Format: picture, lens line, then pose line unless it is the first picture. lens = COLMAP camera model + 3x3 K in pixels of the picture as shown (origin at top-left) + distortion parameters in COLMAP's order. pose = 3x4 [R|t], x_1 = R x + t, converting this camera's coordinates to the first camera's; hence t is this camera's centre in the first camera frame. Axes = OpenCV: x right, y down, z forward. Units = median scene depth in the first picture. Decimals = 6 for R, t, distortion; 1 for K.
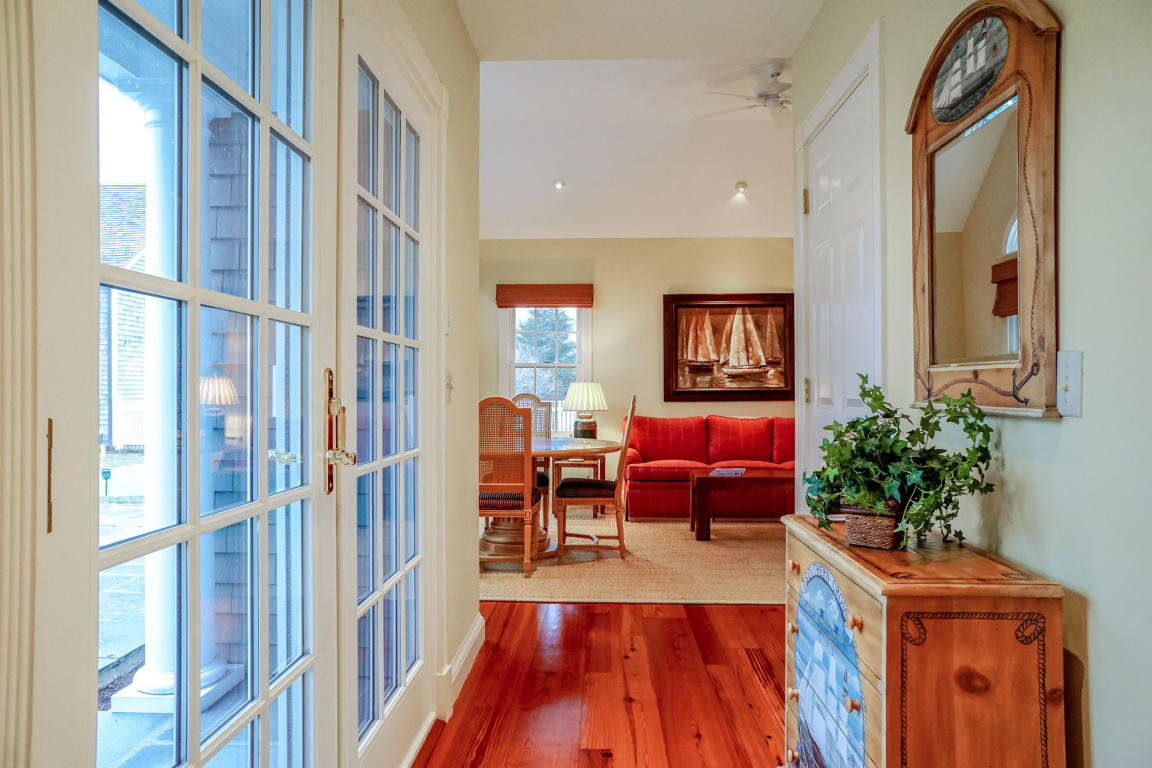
lens RADIAL K [[803.6, 0, 576.2], [0, 803.6, 382.5], [0, 0, 1]] dist [-0.002391, 0.005315]
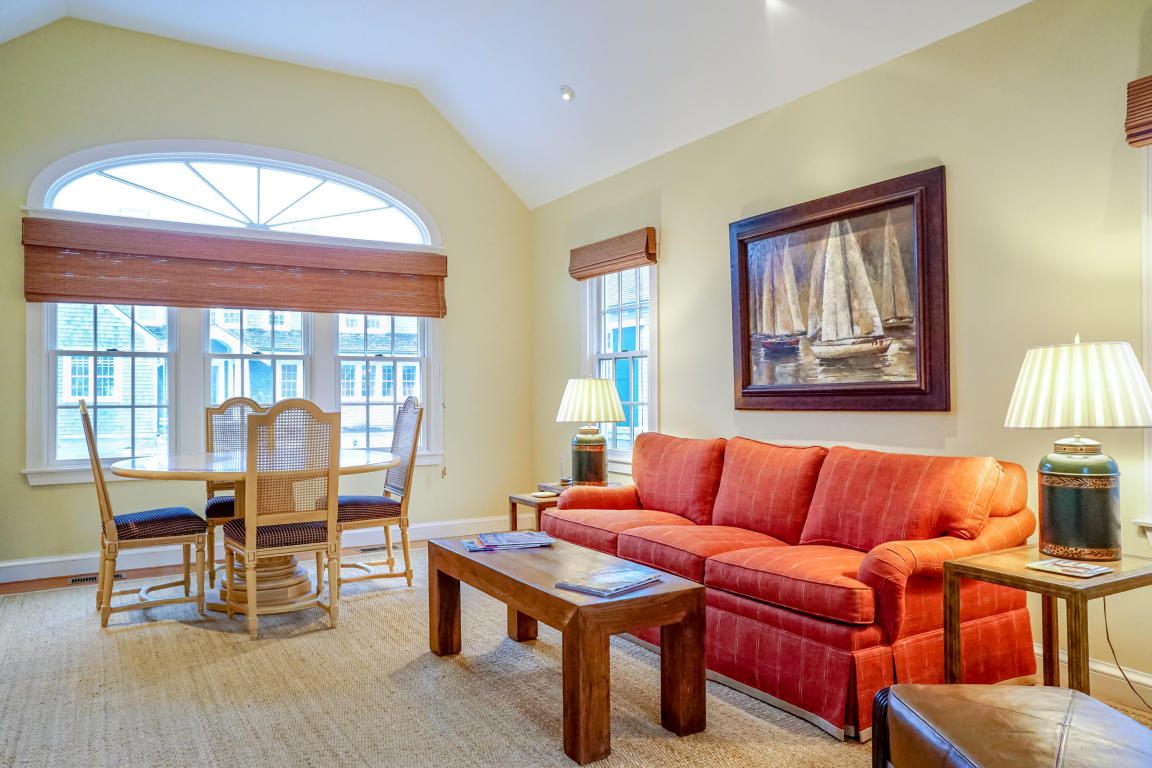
lens RADIAL K [[803.6, 0, 573.2], [0, 803.6, 389.2], [0, 0, 1]] dist [-0.002391, 0.005315]
pose [[0.547451, -0.006000, -0.836816, 0.528730], [-0.000584, 0.999971, -0.007552, 0.013709], [0.836837, 0.004623, 0.547432, 0.591770]]
